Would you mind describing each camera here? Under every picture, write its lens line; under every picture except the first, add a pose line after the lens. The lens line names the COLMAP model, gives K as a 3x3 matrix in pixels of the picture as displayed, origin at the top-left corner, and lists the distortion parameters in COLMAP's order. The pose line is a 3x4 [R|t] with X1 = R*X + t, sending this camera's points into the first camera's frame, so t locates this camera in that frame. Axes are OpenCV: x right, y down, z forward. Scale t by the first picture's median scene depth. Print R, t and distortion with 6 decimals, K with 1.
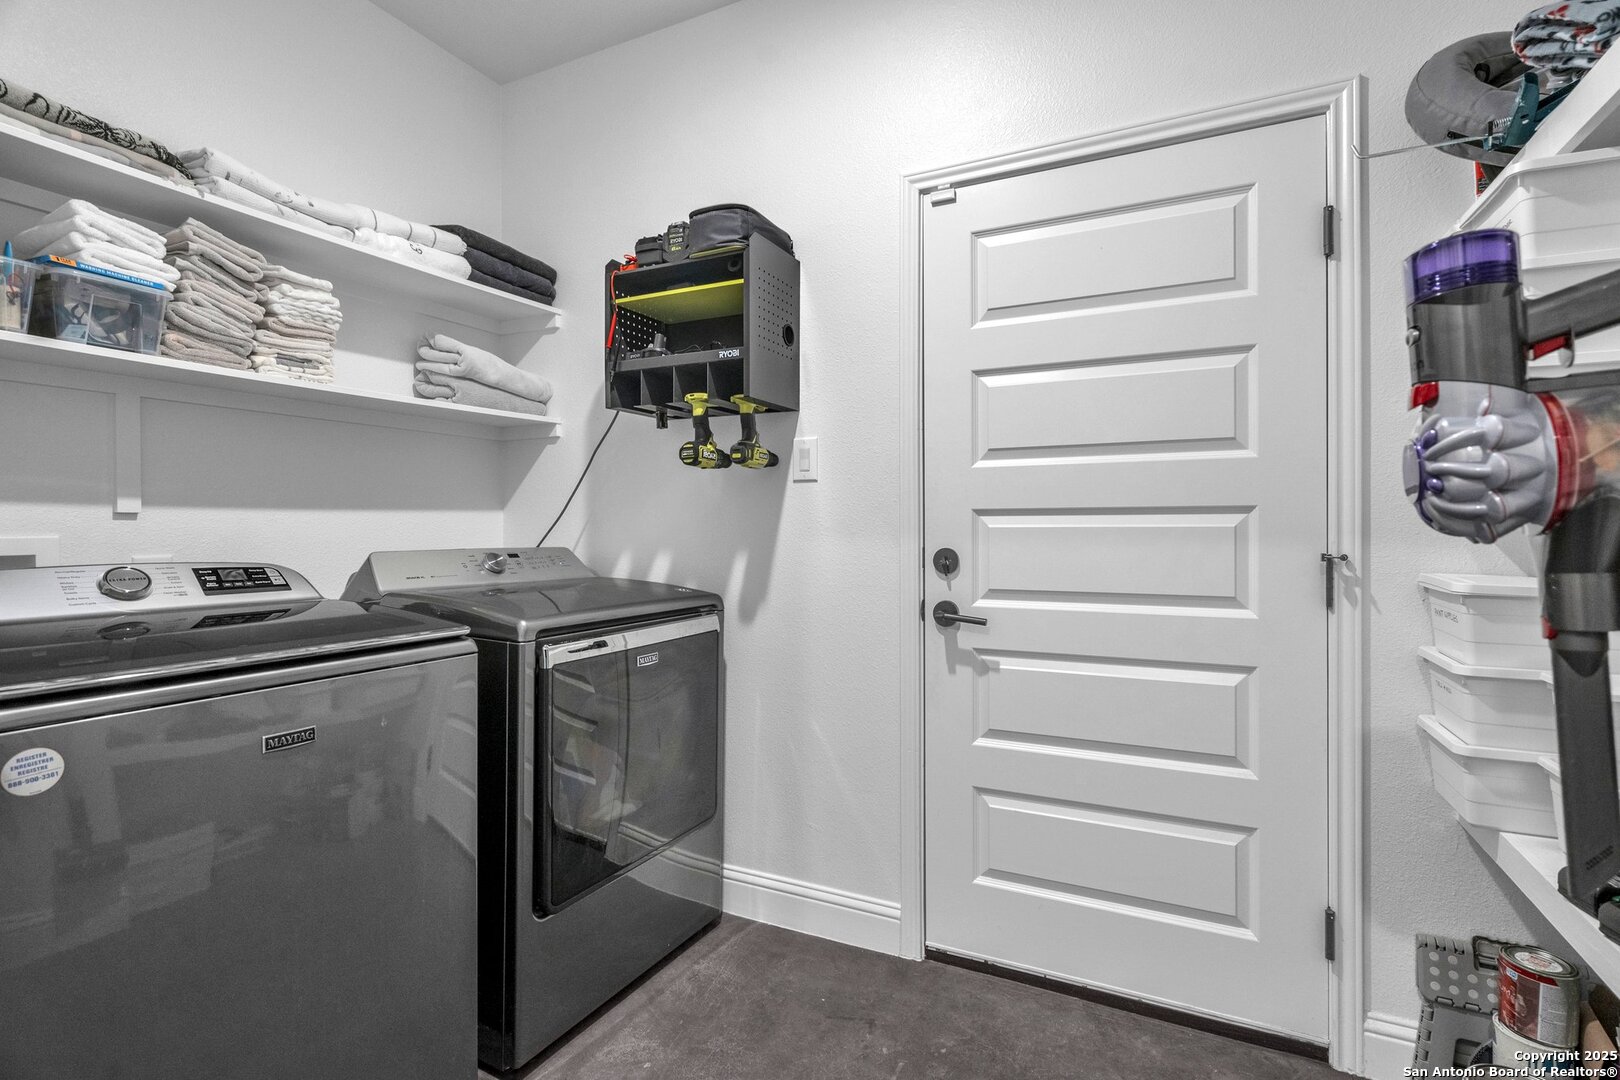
lens RADIAL K [[767.4, 0, 820.7], [0, 767.4, 525.2], [0, 0, 1]] dist [0.001106, 0.000330]
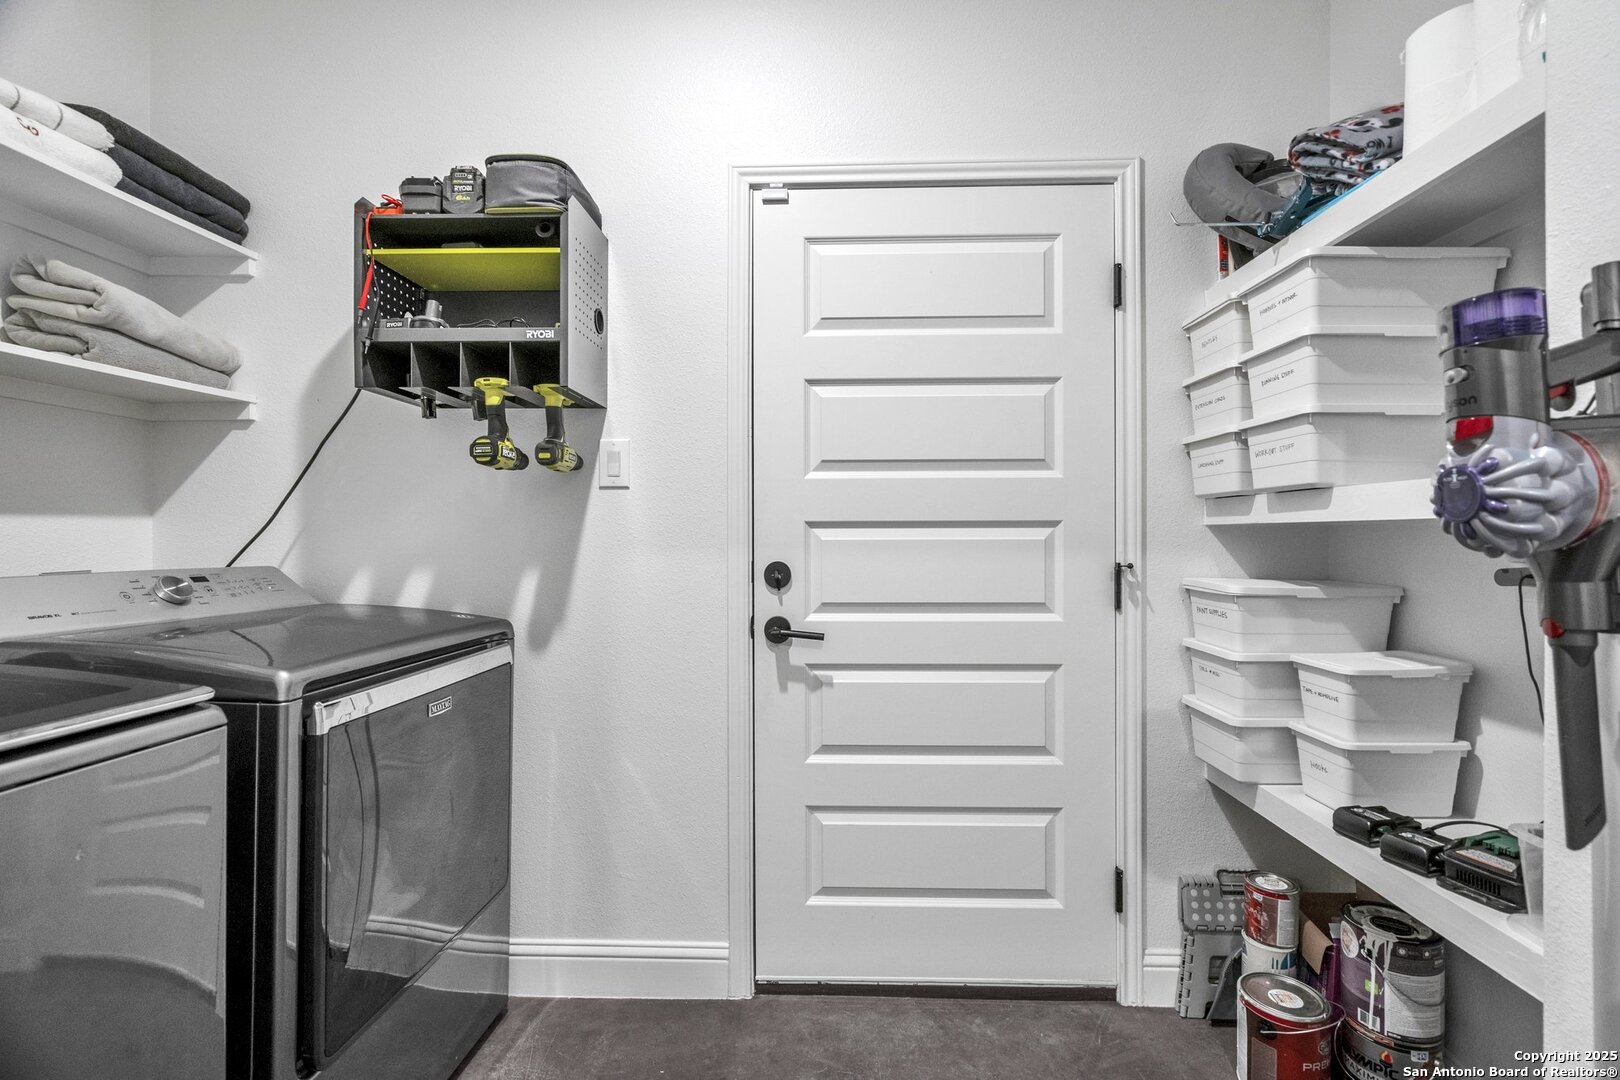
lens RADIAL K [[746.9, 0, 810.9], [0, 746.9, 534.1], [0, 0, 1]] dist [0.000457, 0.000741]
pose [[0.911432, 0.001760, 0.411446, -0.186258], [-0.001191, 0.999998, -0.001640, -0.002982], [-0.411448, 0.001005, 0.911432, 0.132044]]
